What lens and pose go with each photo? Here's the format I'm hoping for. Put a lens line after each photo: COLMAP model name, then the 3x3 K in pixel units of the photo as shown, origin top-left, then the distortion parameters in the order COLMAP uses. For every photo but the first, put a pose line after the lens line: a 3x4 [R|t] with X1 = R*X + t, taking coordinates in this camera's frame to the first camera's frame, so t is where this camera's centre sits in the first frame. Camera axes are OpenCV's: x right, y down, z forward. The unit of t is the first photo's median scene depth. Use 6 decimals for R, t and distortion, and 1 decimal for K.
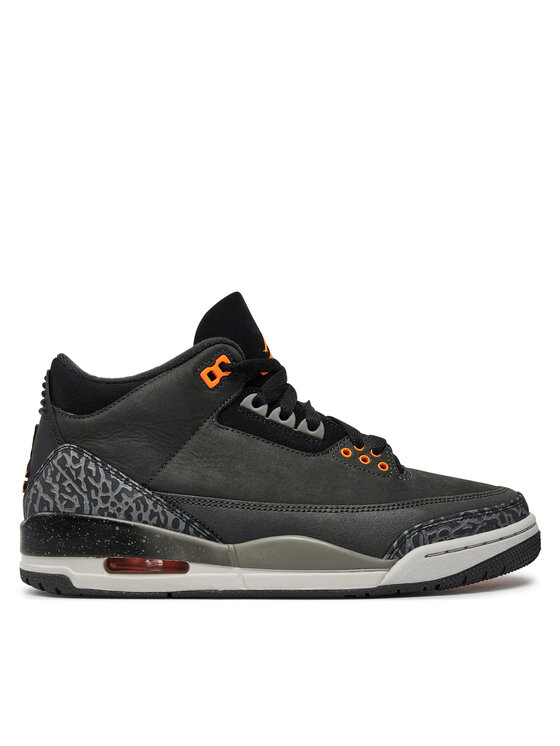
lens RADIAL K [[1003.8, 0, 280.0], [0, 1003.8, 373.0], [0, 0, 1]] dist [-0.268350, -0.004728]
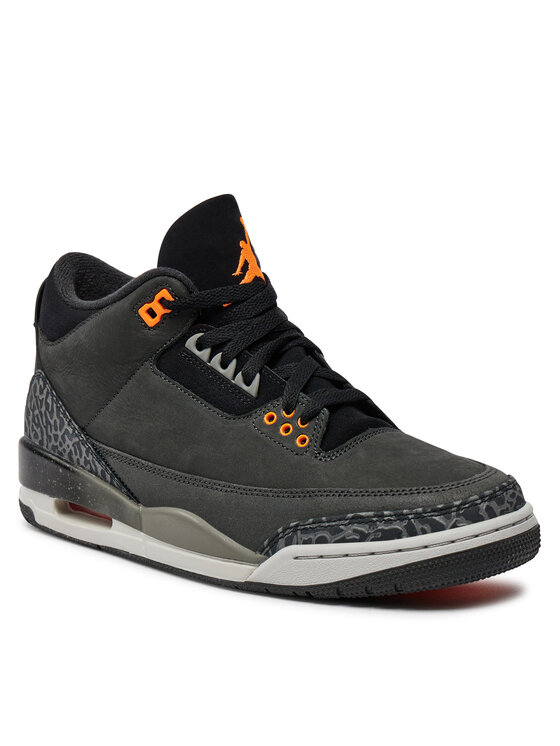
lens RADIAL K [[2190.0, 0, 280.0], [0, 2190.0, 373.0], [0, 0, 1]] dist [-1.350747, -0.081811]
pose [[0.761582, 0.125797, -0.635742, 1.281446], [0.081646, 0.954539, 0.286686, -0.502023], [0.642905, -0.270241, 0.716689, -0.325752]]
